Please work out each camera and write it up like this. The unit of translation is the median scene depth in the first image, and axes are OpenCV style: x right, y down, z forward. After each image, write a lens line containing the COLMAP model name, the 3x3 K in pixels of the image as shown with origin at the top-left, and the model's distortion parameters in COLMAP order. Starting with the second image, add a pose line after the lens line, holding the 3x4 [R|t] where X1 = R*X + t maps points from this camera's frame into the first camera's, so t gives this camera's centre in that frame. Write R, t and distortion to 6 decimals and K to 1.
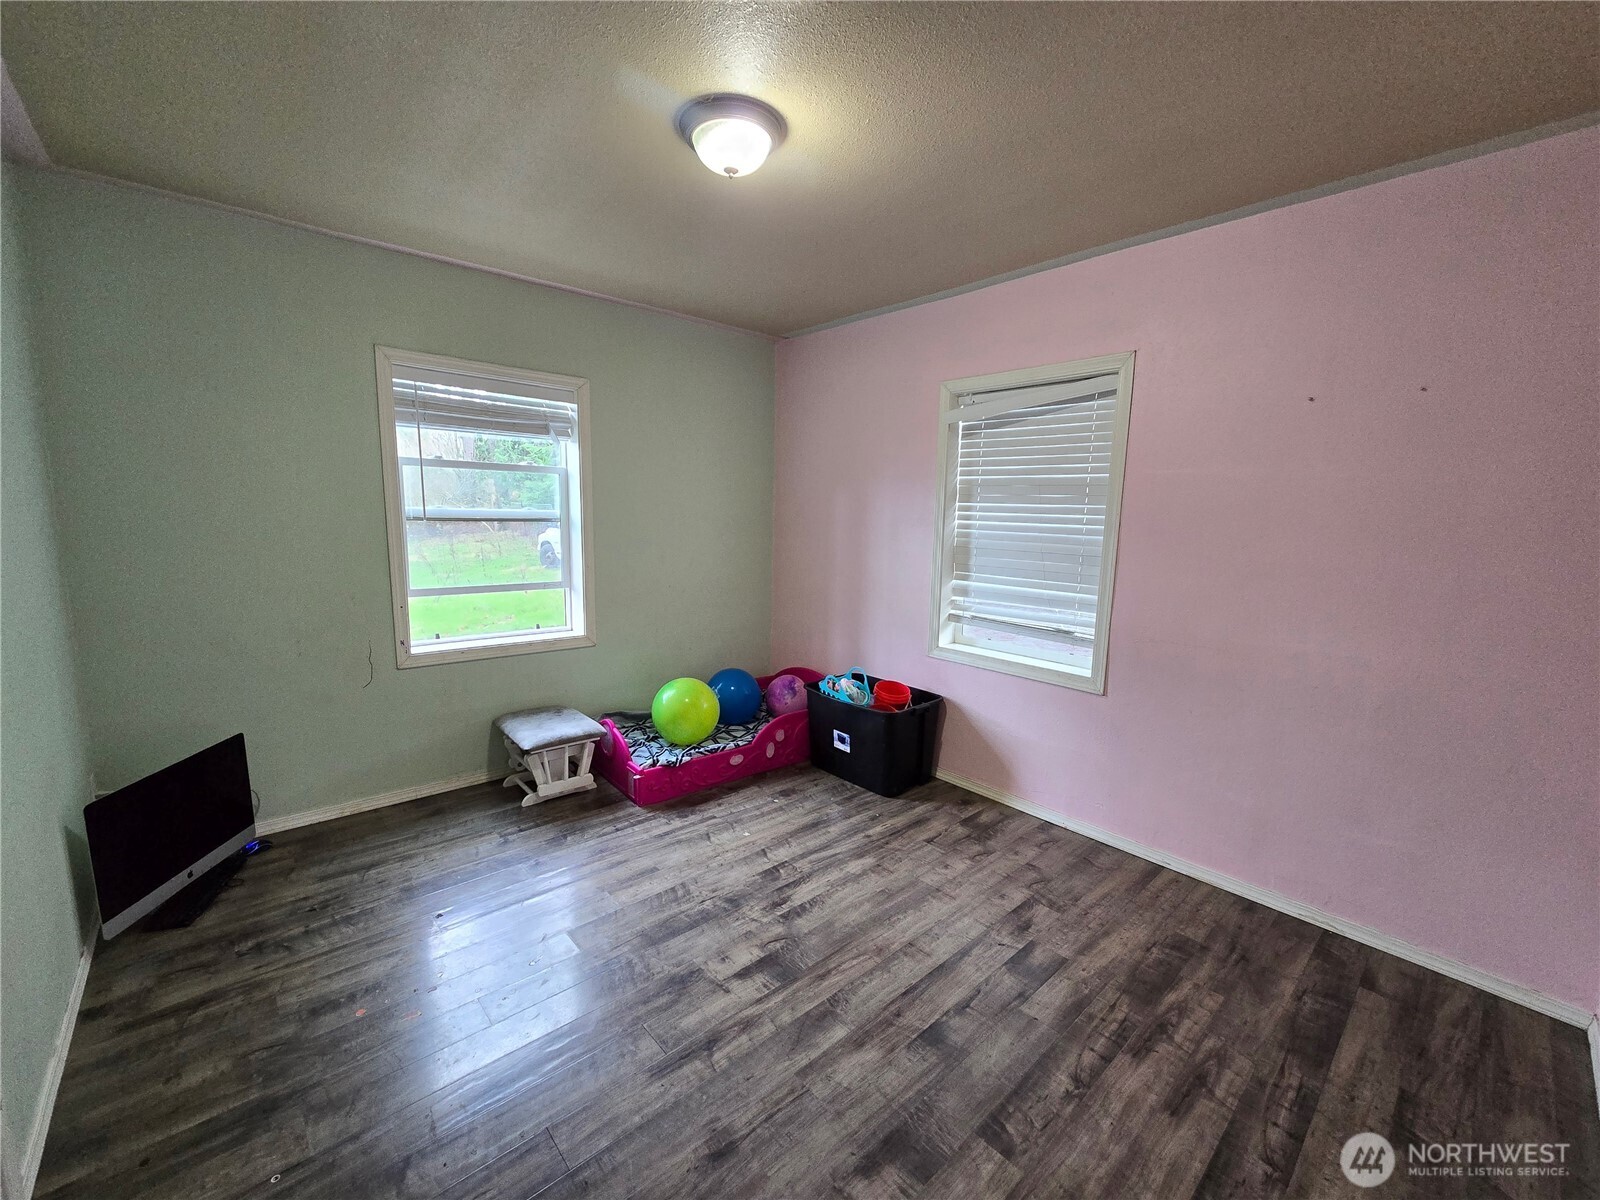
lens RADIAL K [[658.1, 0, 803.2], [0, 658.1, 609.1], [0, 0, 1]] dist [0.001052, 0.000260]
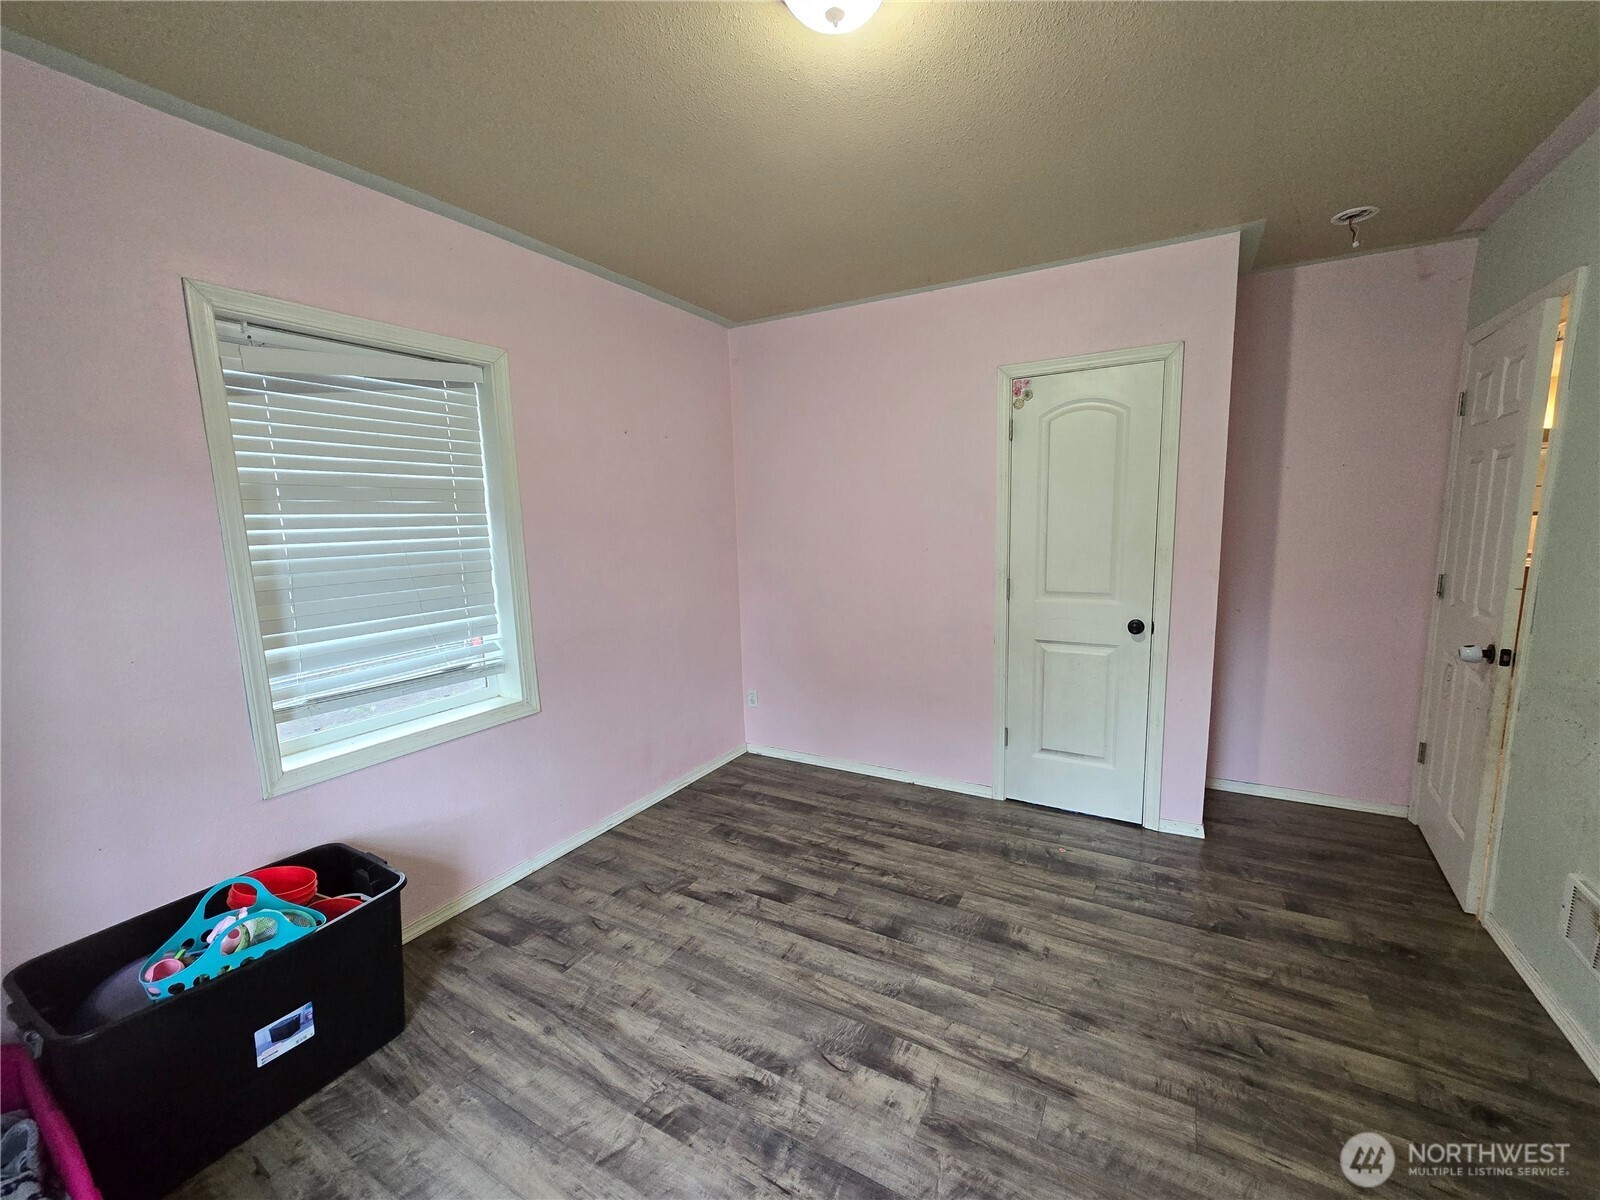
lens RADIAL K [[658.1, 0, 803.2], [0, 658.1, 609.1], [0, 0, 1]] dist [0.001052, 0.000260]
pose [[-0.312657, -0.149717, 0.937993, -0.662089], [0.162506, 0.964510, 0.208117, -0.183910], [-0.935862, 0.217499, -0.277231, 1.087523]]
